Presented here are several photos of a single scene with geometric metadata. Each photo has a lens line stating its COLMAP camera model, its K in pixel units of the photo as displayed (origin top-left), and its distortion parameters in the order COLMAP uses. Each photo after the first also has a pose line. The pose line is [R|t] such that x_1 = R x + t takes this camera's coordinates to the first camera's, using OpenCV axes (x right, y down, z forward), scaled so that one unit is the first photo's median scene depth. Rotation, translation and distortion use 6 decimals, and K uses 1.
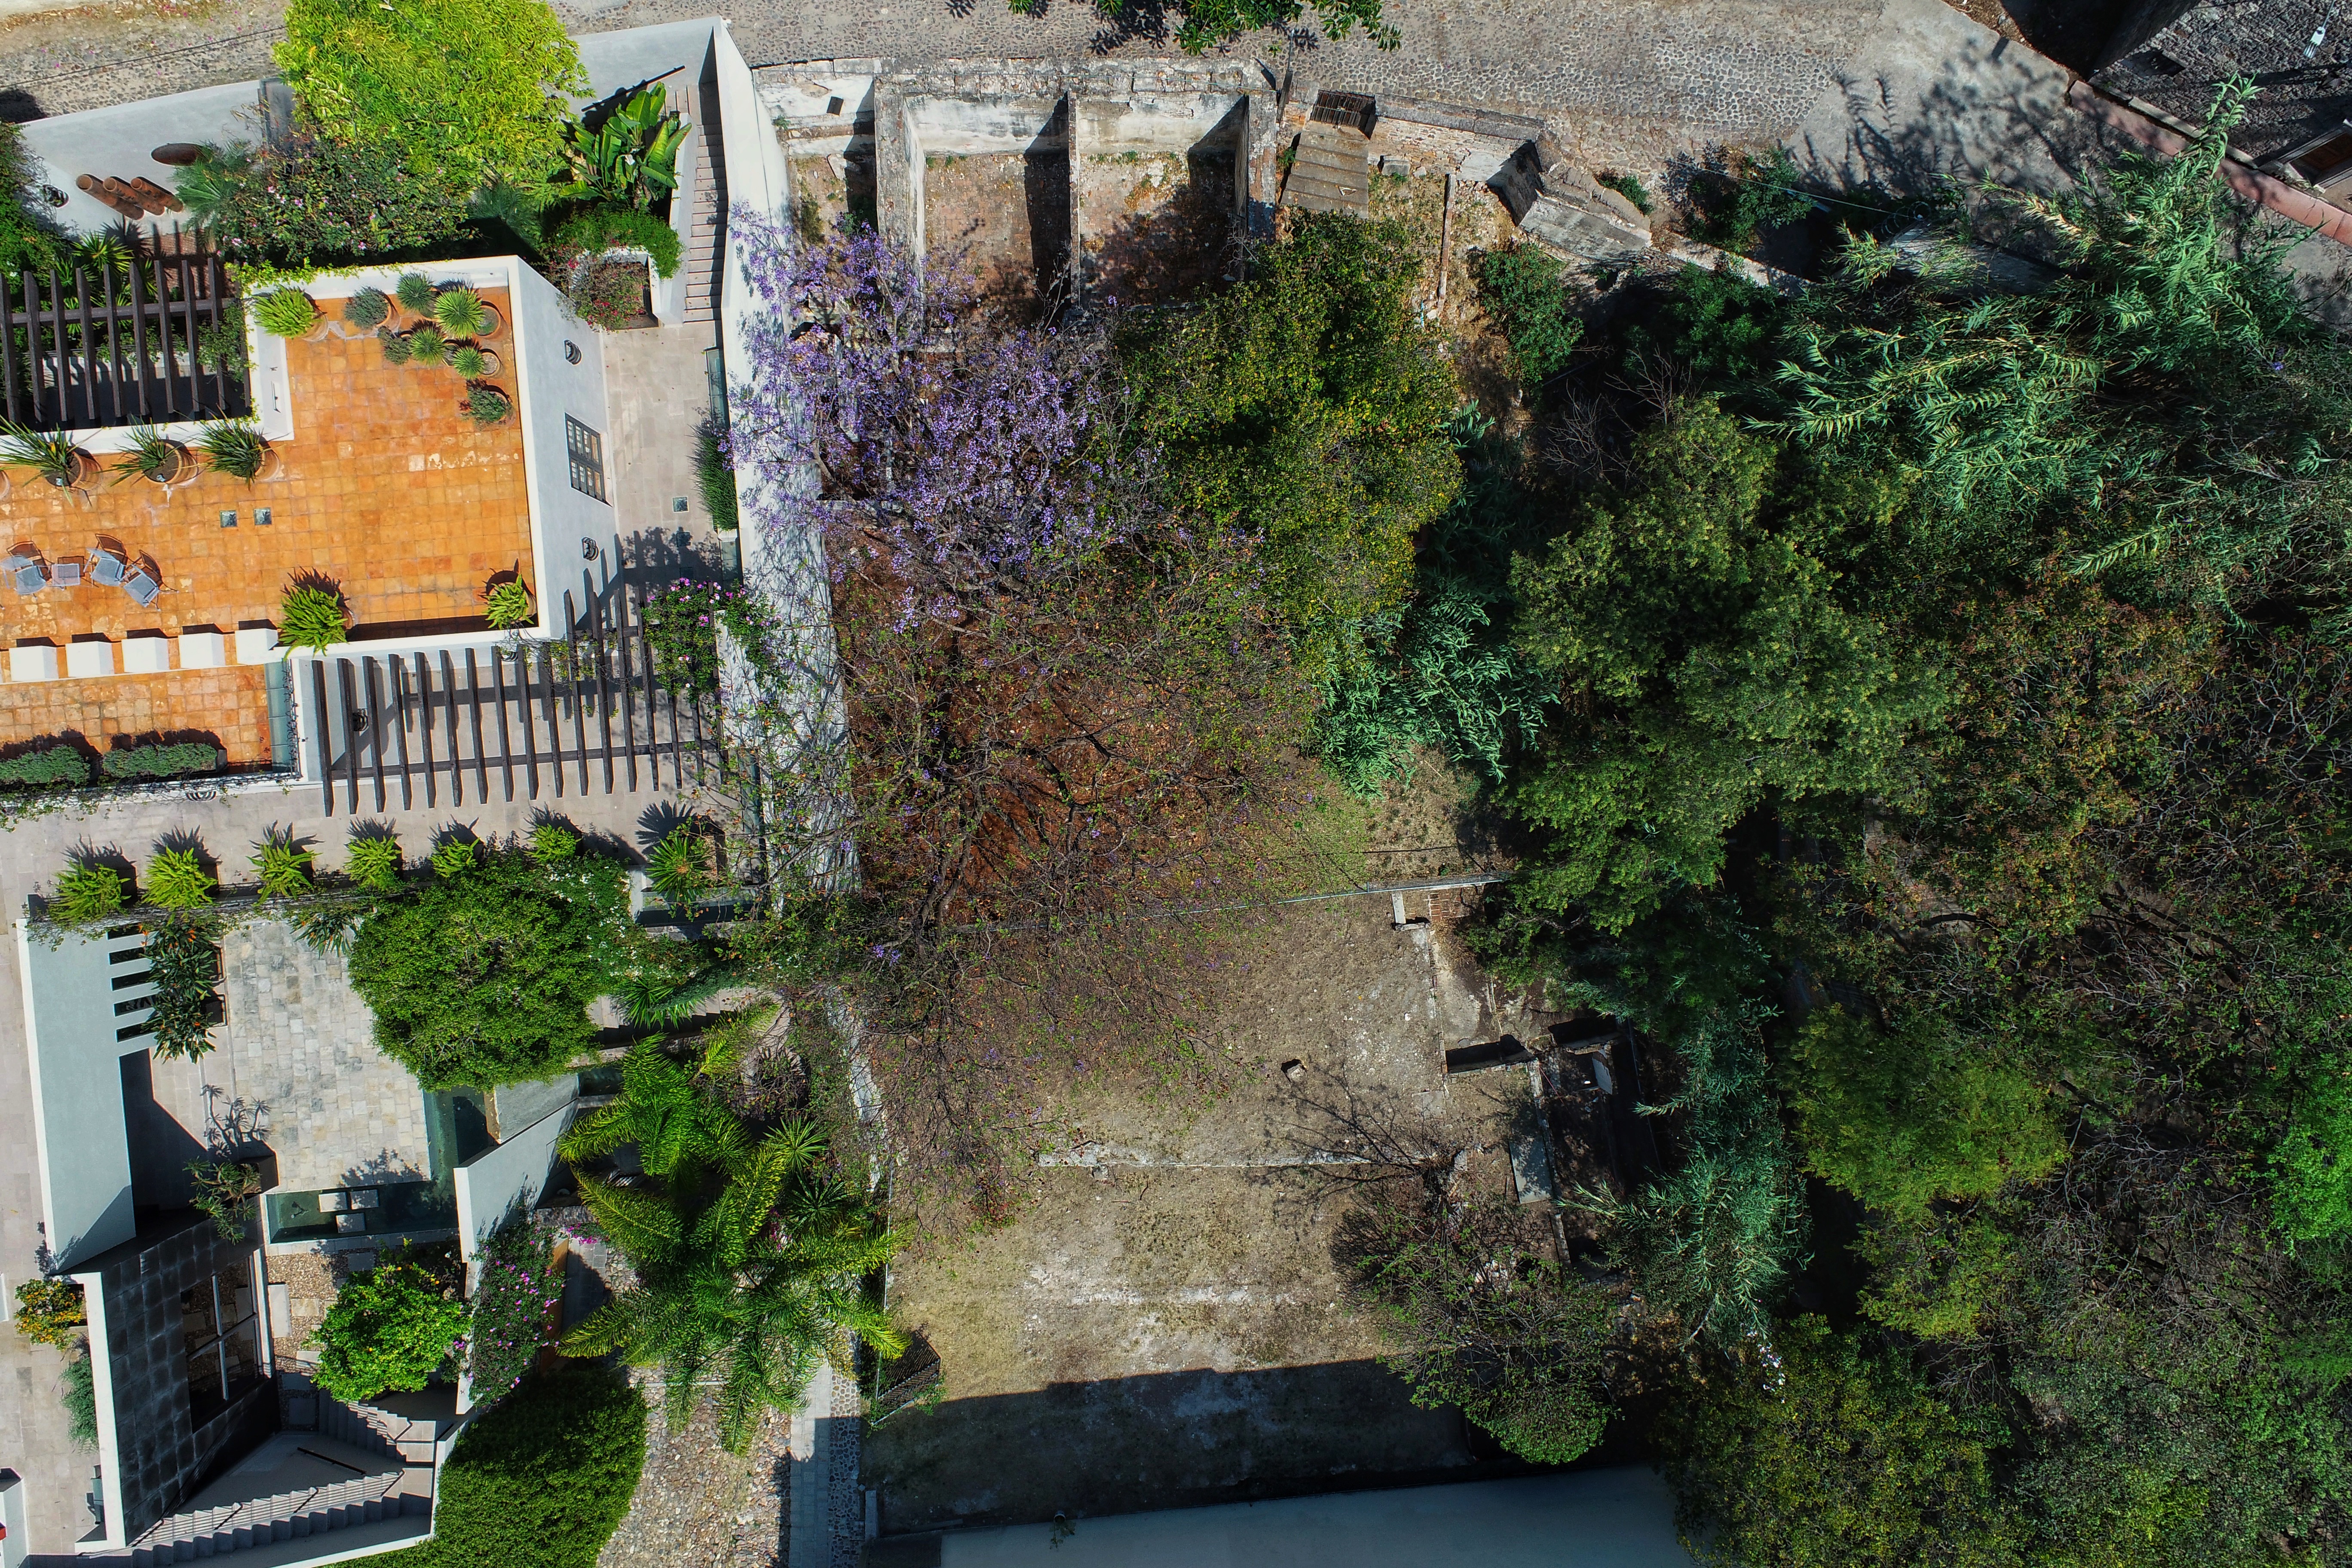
lens RADIAL K [[1625.5, 0, 1176.0], [0, 1625.5, 784.0], [0, 0, 1]] dist [0.003206, 0.000163]
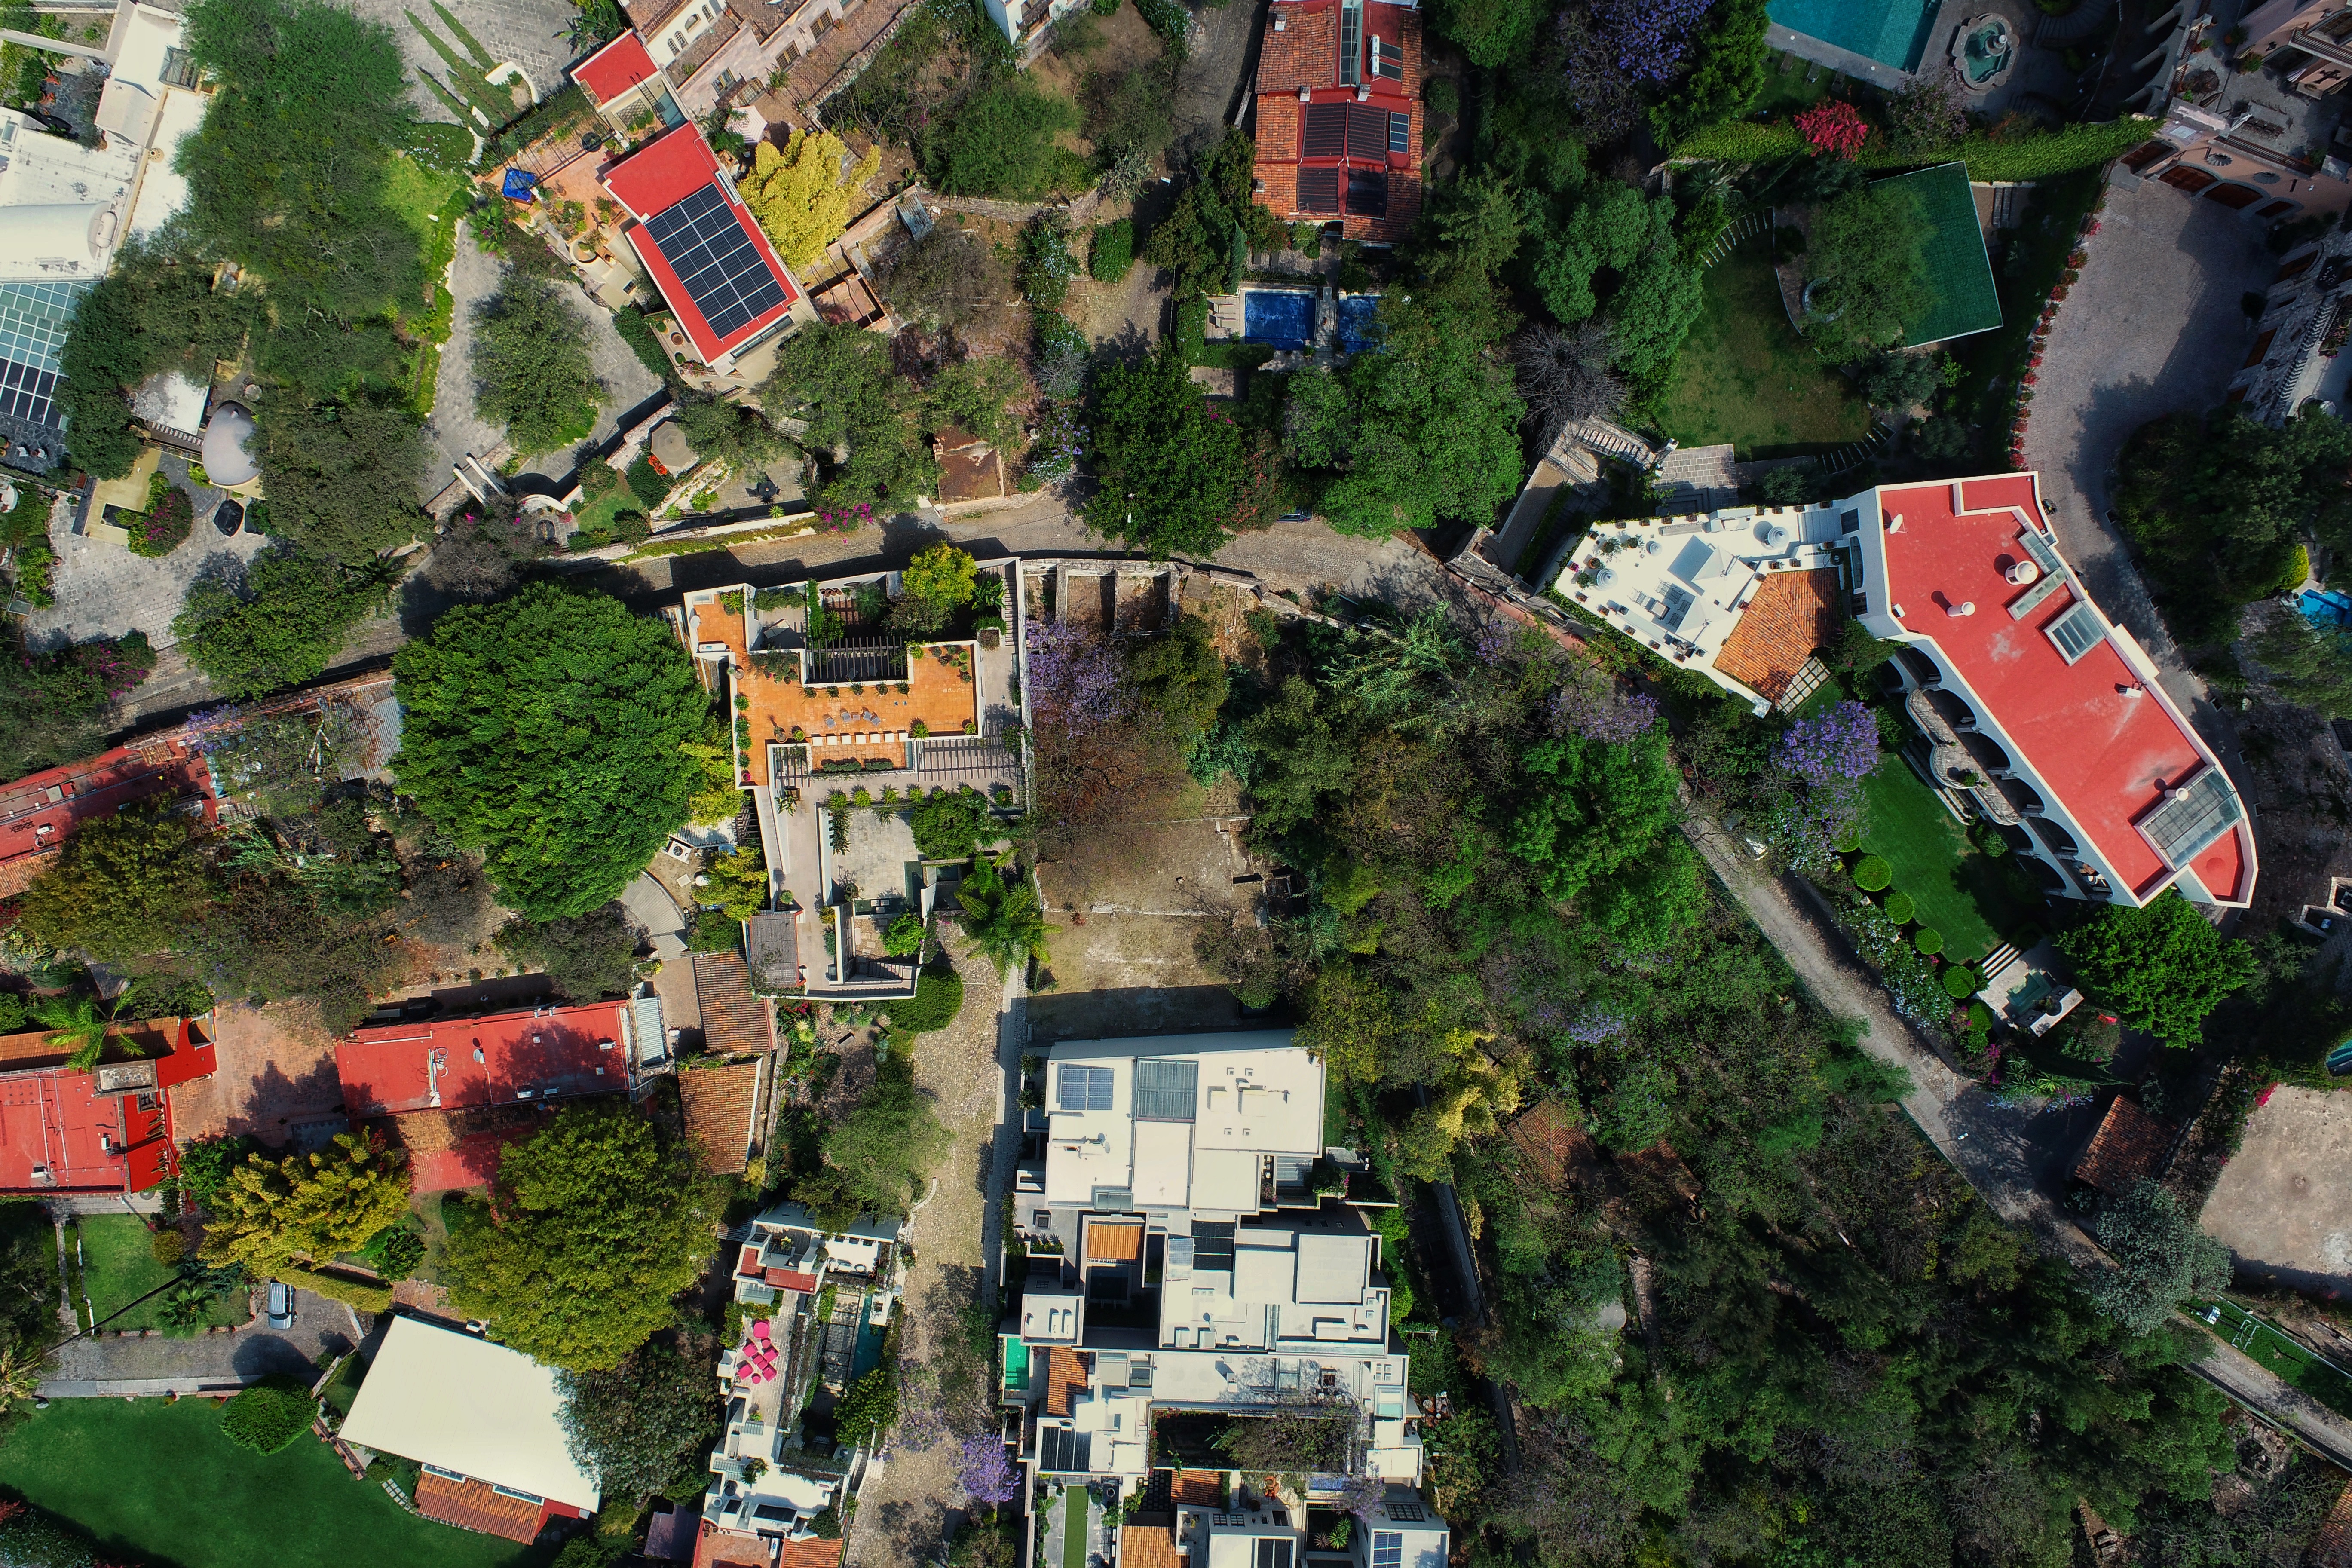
lens RADIAL K [[1664.6, 0, 1126.5], [0, 1664.6, 780.5], [0, 0, 1]] dist [0.142705, -0.000605]
pose [[0.999103, 0.031936, -0.027810, 0.059380], [-0.032139, 0.999460, -0.006894, 0.021850], [0.027575, 0.007782, 0.999589, -2.249504]]
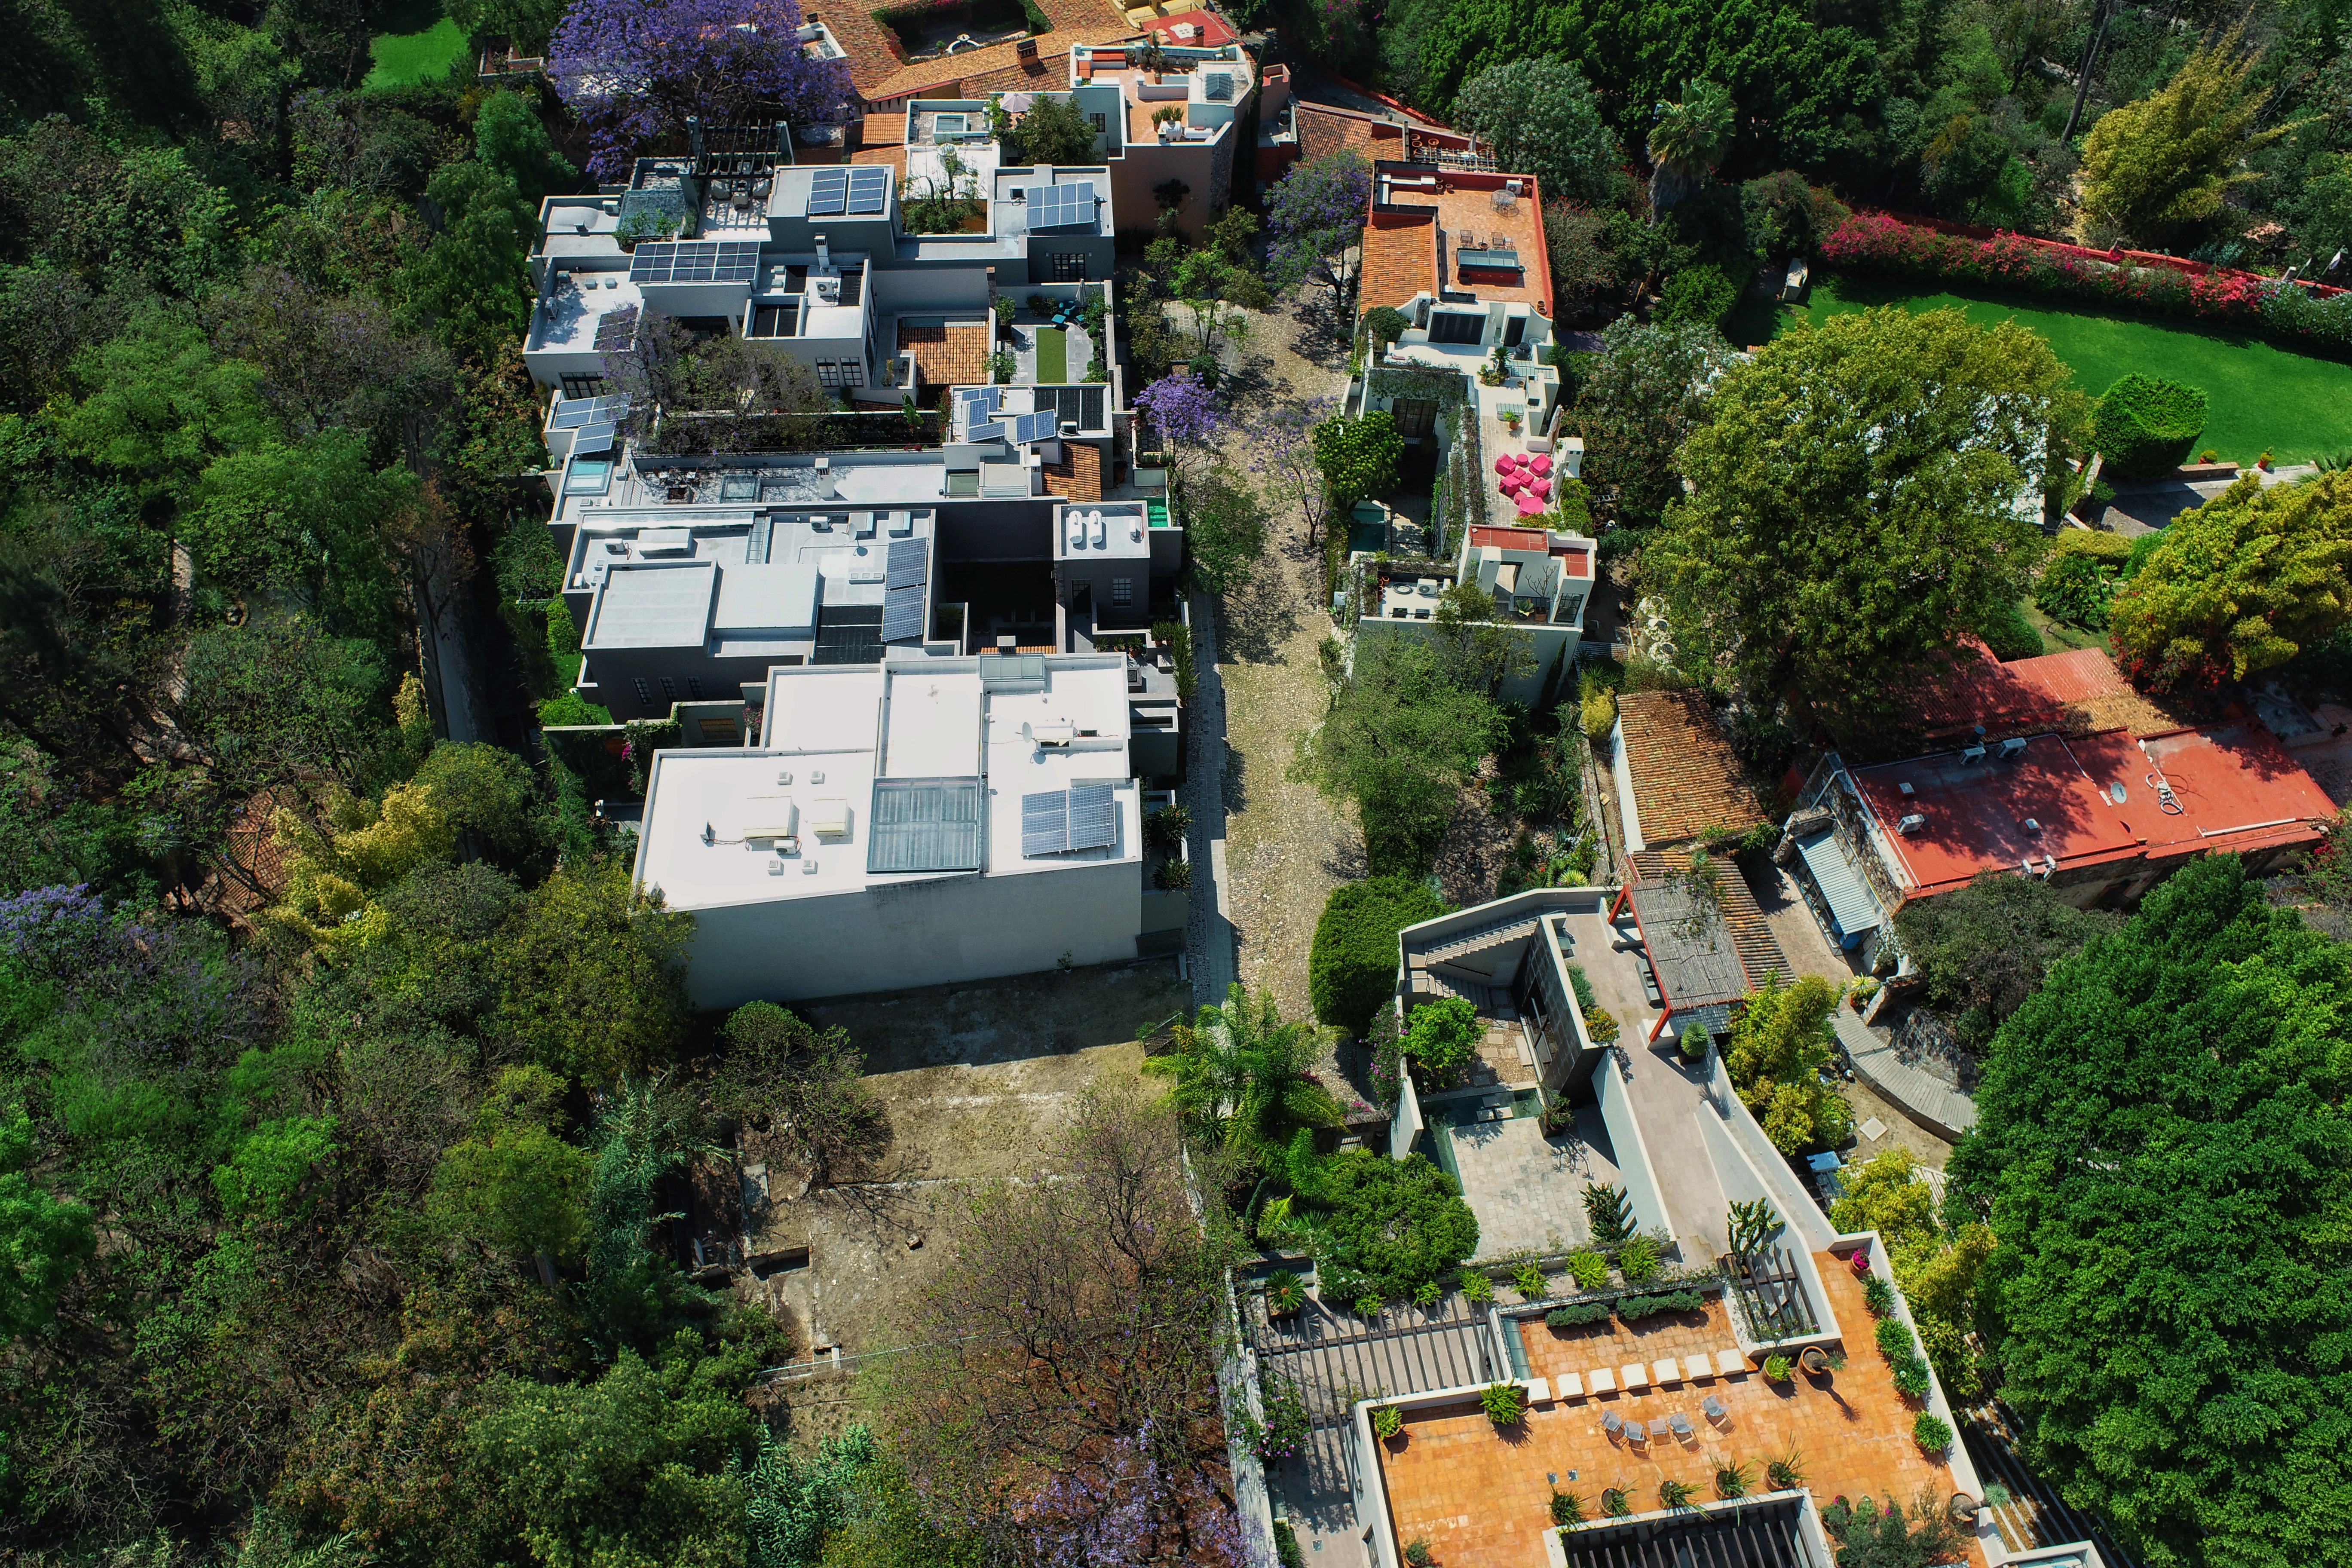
lens RADIAL K [[1625.5, 0, 1176.0], [0, 1625.5, 784.0], [0, 0, 1]] dist [0.003206, 0.000163]
pose [[-0.996918, 0.025701, -0.074119, -0.073773], [-0.063150, -0.823460, 0.563849, -0.368201], [-0.046542, 0.566792, 0.822545, -0.515224]]
